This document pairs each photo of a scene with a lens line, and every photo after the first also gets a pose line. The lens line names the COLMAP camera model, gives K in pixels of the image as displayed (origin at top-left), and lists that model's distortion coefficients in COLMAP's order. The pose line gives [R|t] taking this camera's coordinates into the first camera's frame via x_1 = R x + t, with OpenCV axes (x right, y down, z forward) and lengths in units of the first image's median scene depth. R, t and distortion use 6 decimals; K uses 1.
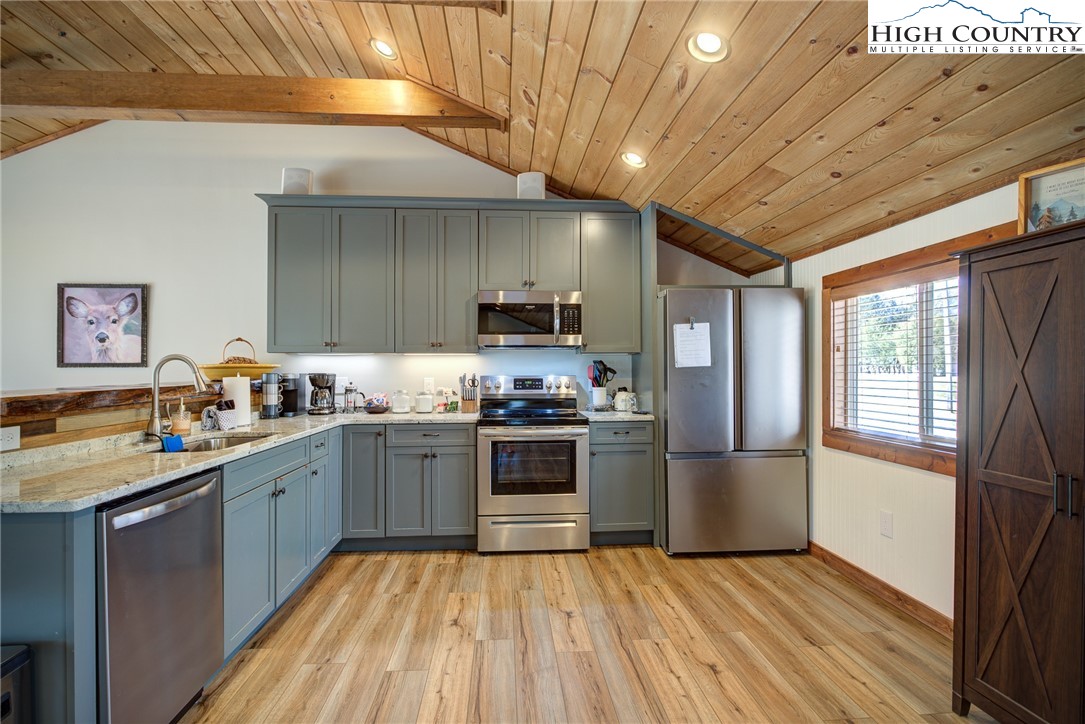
lens RADIAL K [[526.8, 0, 525.4], [0, 526.8, 364.0], [0, 0, 1]] dist [-0.017558, 0.004314]
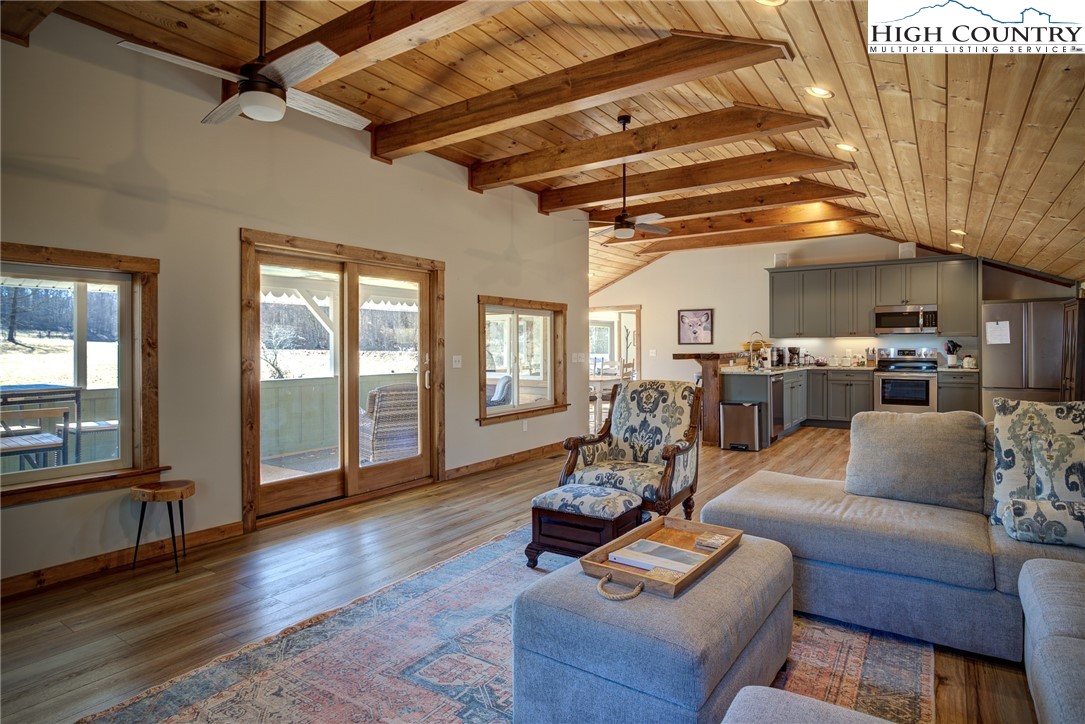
lens RADIAL K [[613.1, 0, 520.7], [0, 613.1, 351.3], [0, 0, 1]] dist [-0.015989, -0.000950]
pose [[0.789430, 0.004102, -0.613827, 0.285159], [0.008140, 0.999820, 0.017150, -0.018321], [0.613786, -0.018535, 0.789254, -1.768044]]
